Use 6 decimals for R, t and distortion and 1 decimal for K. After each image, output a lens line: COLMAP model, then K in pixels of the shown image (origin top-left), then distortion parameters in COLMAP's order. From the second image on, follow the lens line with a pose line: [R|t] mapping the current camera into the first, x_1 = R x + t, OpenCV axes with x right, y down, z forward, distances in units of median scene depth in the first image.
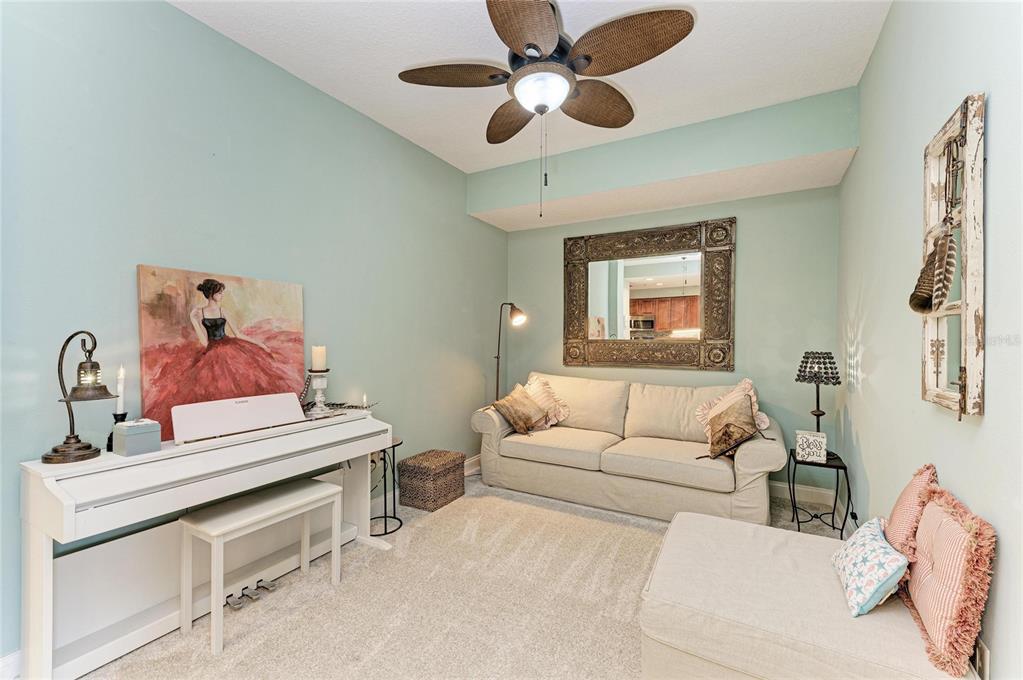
lens RADIAL K [[414.8, 0, 510.5], [0, 414.8, 341.0], [0, 0, 1]] dist [0.015524, -0.003467]
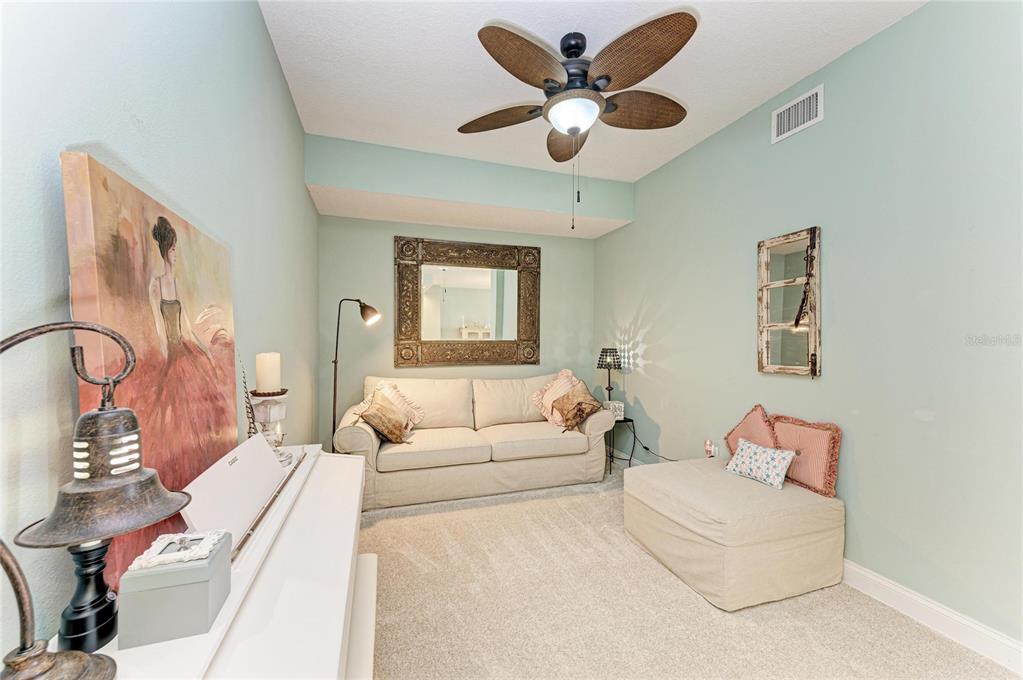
lens RADIAL K [[380.3, 0, 533.1], [0, 380.3, 340.9], [0, 0, 1]] dist [0.010907, 0.000000]
pose [[0.692191, -0.003847, 0.721704, -0.429702], [0.004699, 0.999989, 0.000824, -0.003380], [-0.721699, 0.002821, 0.692202, 0.227062]]
